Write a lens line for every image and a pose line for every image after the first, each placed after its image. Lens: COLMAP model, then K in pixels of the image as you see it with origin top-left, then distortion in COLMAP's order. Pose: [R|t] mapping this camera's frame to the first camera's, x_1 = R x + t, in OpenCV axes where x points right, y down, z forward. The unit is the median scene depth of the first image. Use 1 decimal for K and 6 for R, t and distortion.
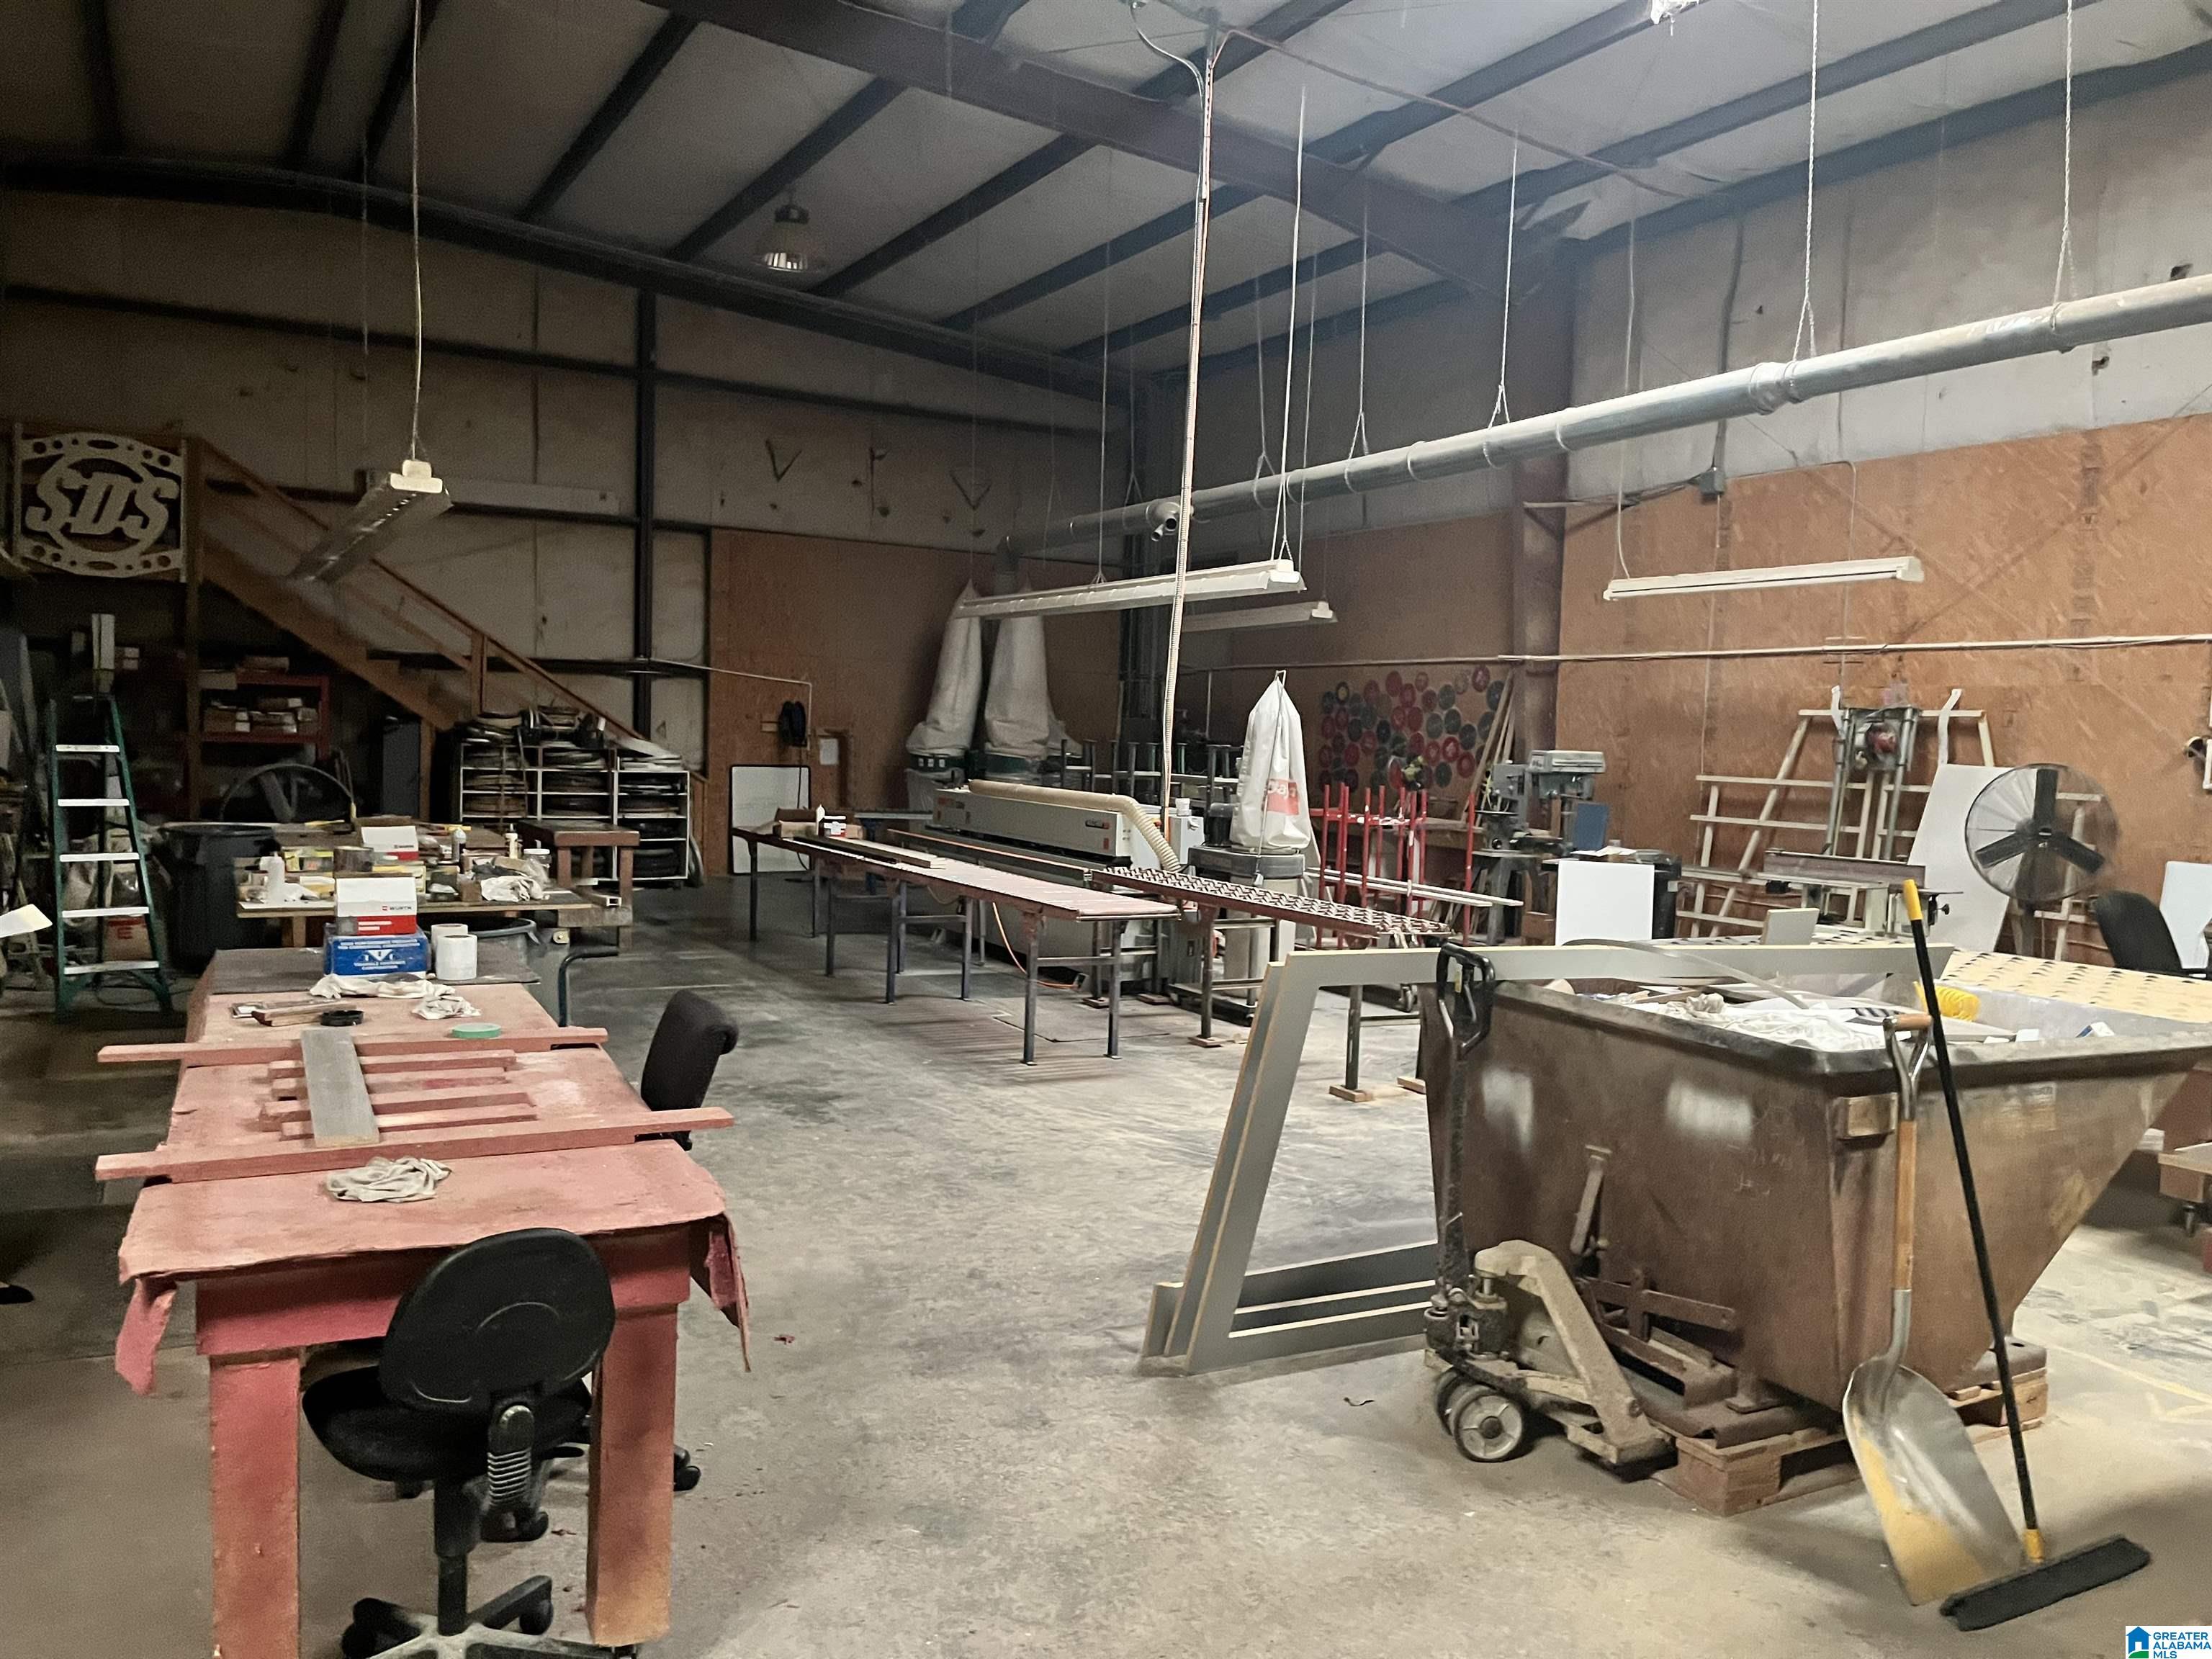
lens RADIAL K [[1638.8, 0, 1117.3], [0, 1638.8, 833.8], [0, 0, 1]] dist [0.051712, -0.076535]
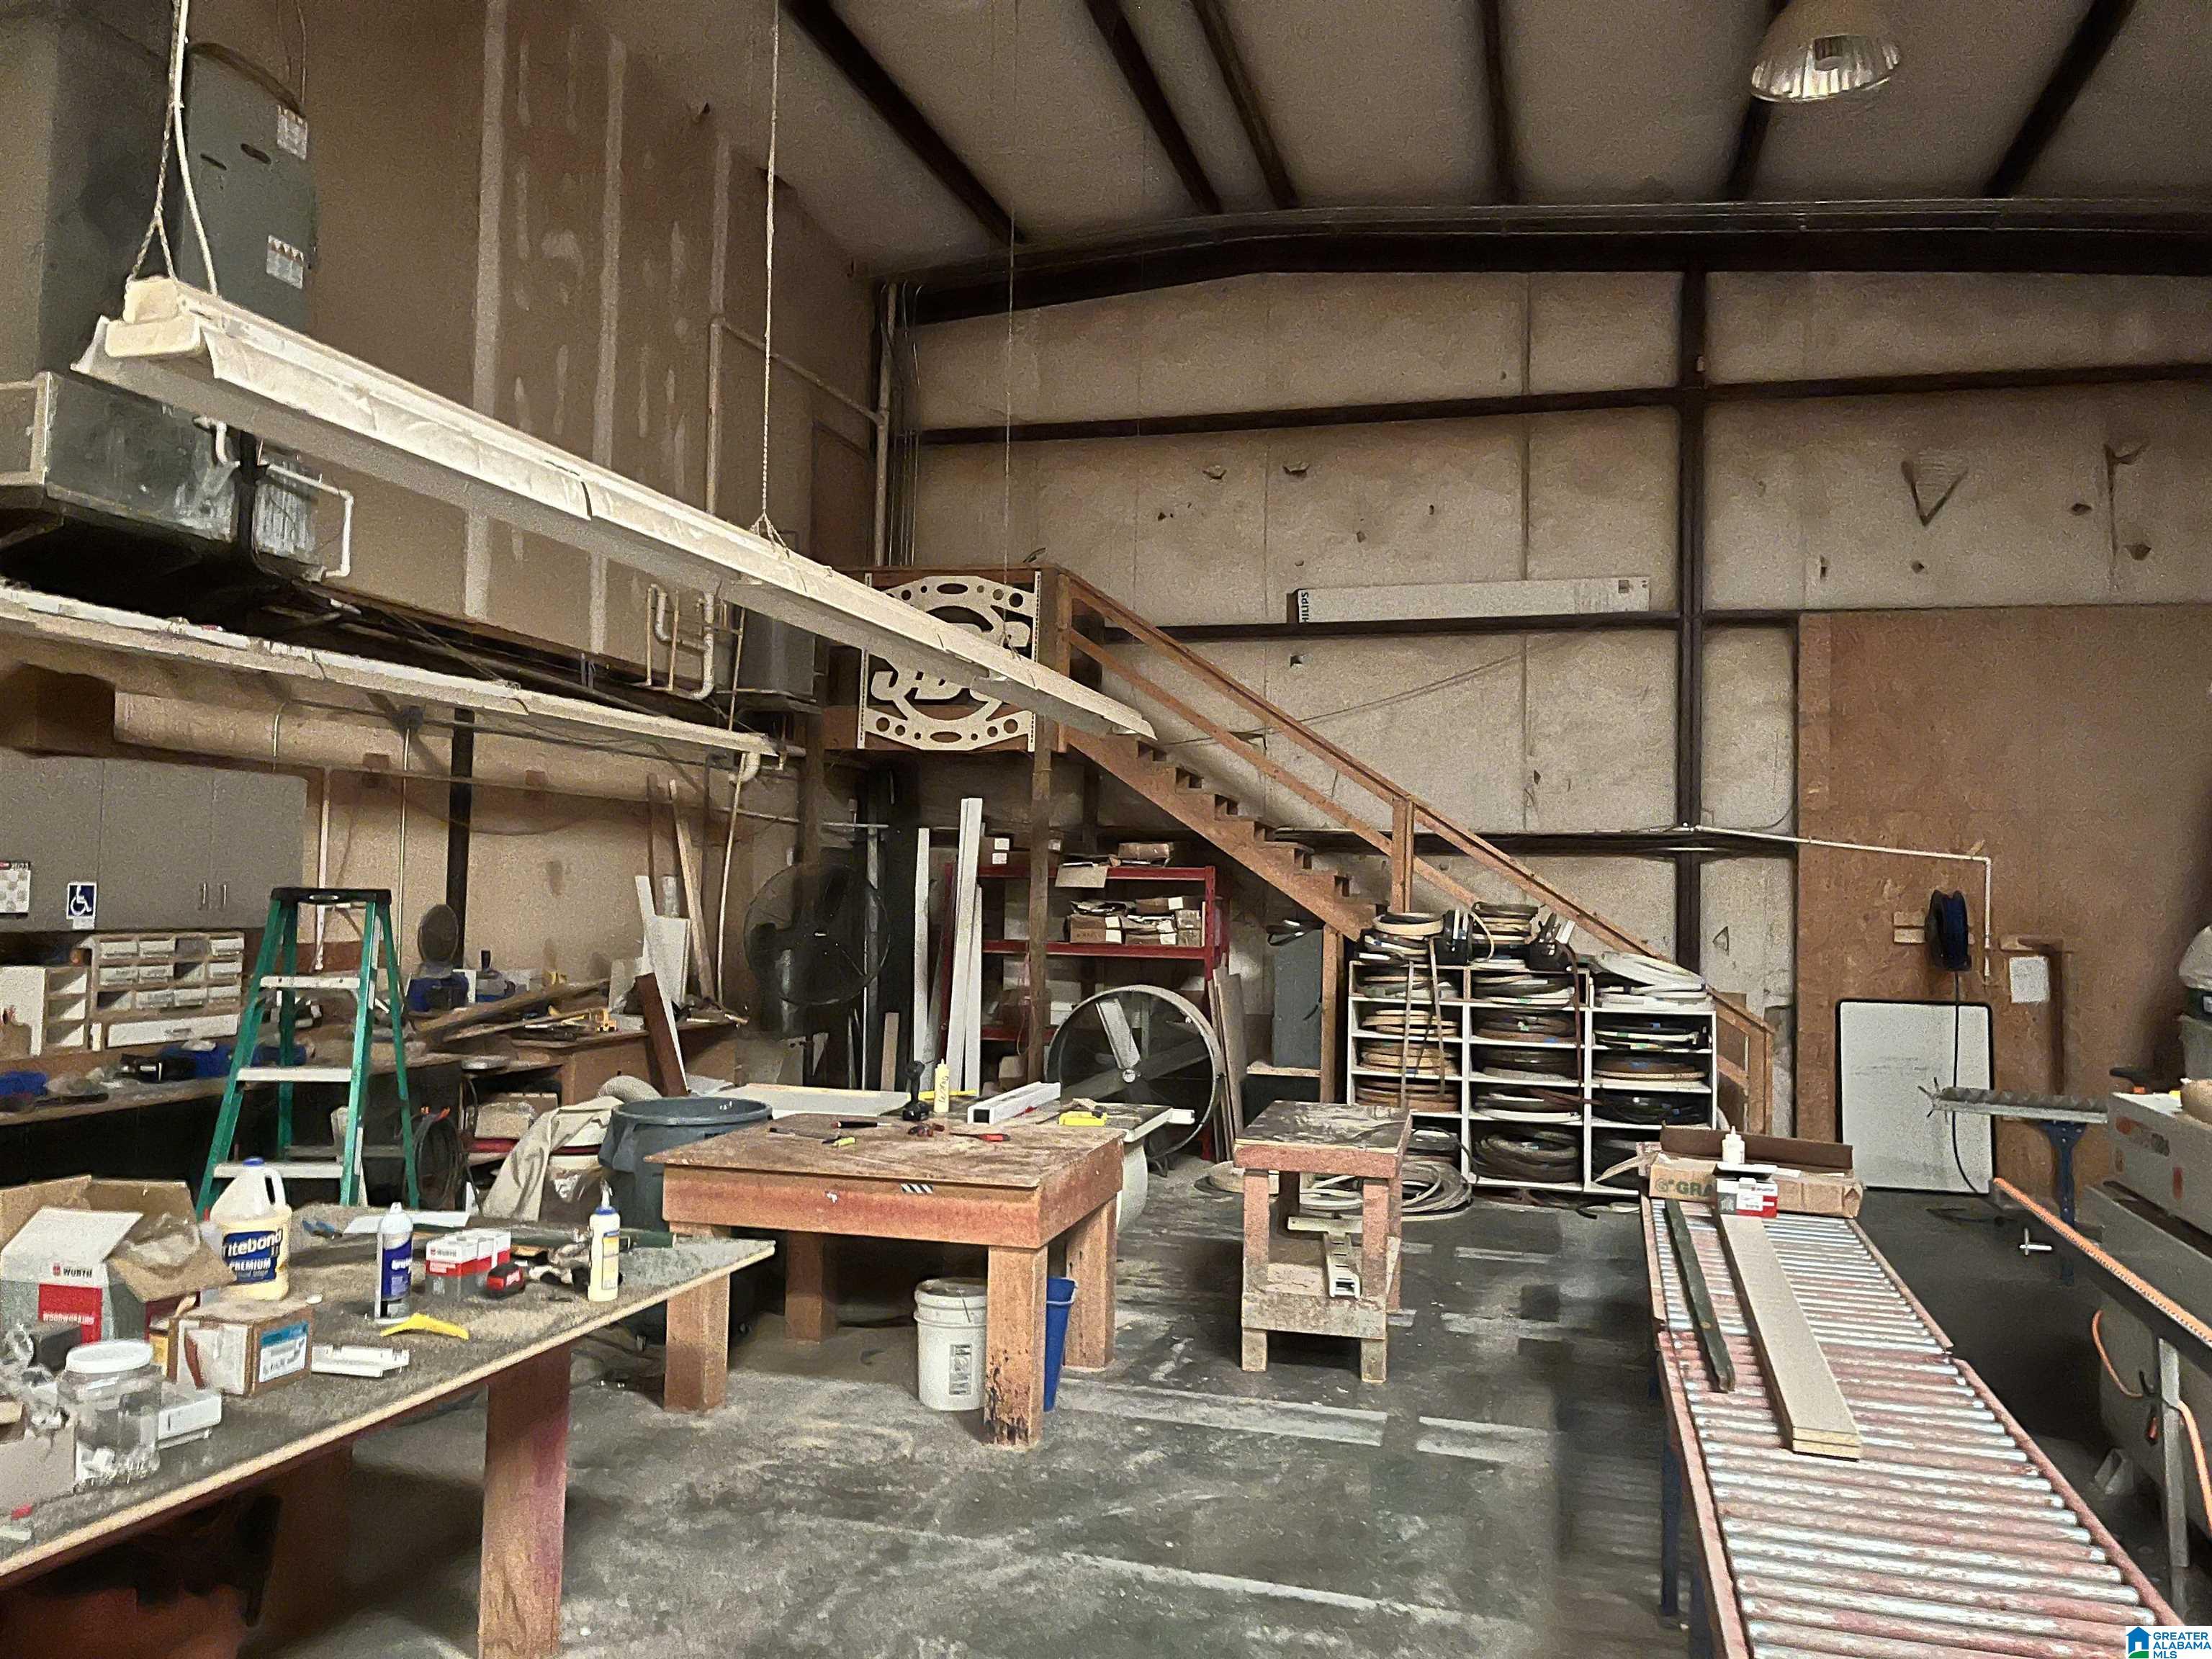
lens RADIAL K [[1638.8, 0, 1117.3], [0, 1638.8, 833.8], [0, 0, 1]] dist [0.051712, -0.076535]
pose [[0.706586, -0.042485, -0.706351, 0.006742], [-0.044837, 0.993502, -0.104609, -0.031315], [0.706205, 0.105586, 0.700090, 0.447690]]
